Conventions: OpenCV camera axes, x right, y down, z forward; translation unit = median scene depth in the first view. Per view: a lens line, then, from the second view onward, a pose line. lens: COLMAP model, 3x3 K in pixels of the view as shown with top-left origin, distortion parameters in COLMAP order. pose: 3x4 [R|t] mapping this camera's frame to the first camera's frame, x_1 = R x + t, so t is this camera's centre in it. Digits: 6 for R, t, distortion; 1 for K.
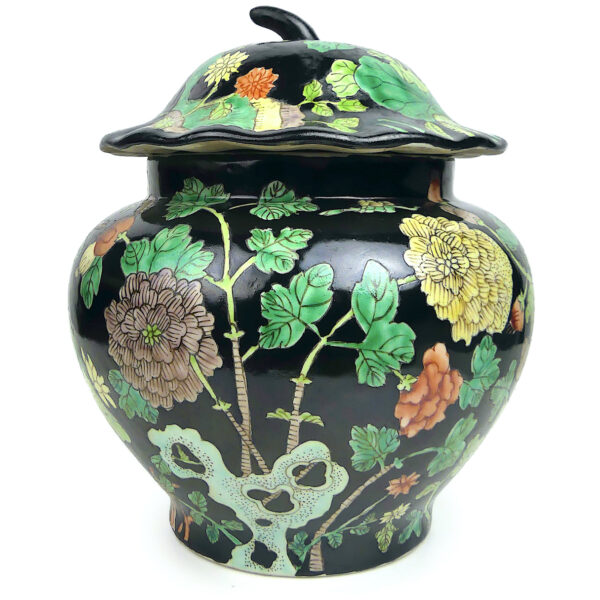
lens RADIAL K [[841.7, 0, 318.3], [0, 841.7, 300.0], [0, 0, 1]] dist [-0.013051, -0.000286]
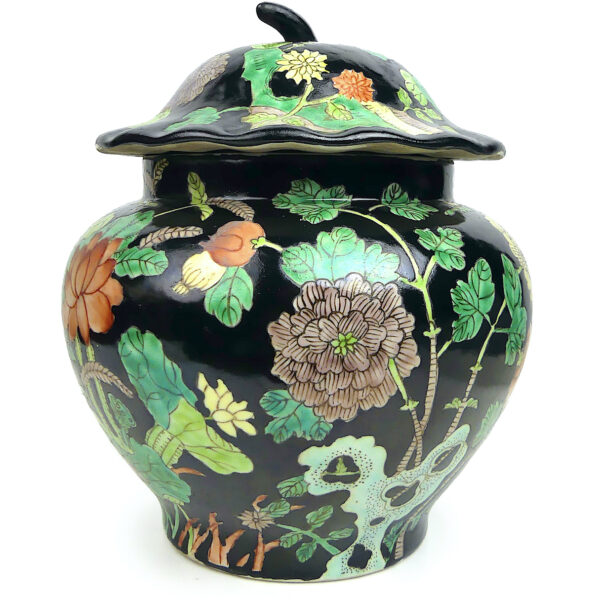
lens RADIAL K [[841.7, 0, 318.3], [0, 841.7, 300.0], [0, 0, 1]] dist [-0.013051, -0.000286]
pose [[0.761231, -0.081978, 0.643279, -0.831001], [0.088352, 0.995838, 0.022356, -0.031915], [-0.642434, 0.039817, 0.765306, 0.292140]]
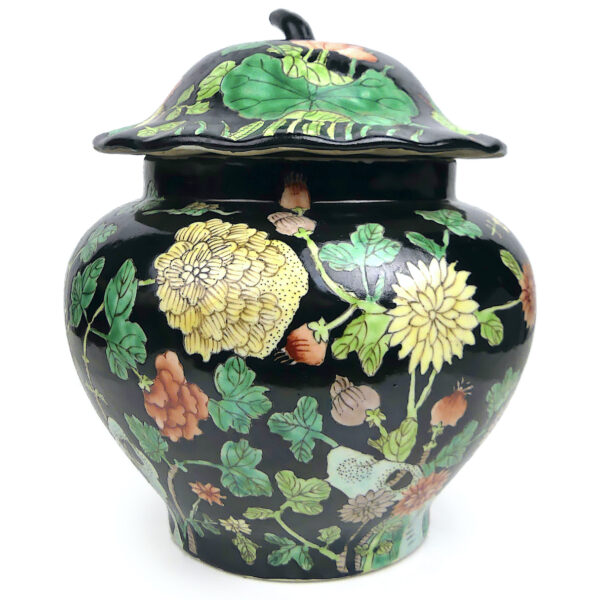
lens RADIAL K [[841.7, 0, 318.3], [0, 841.7, 300.0], [0, 0, 1]] dist [-0.013051, -0.000286]
pose [[0.603343, 0.140301, -0.785044, 1.003186], [-0.125898, 0.988815, 0.079960, -0.106893], [0.787482, 0.050592, 0.614258, 0.532679]]
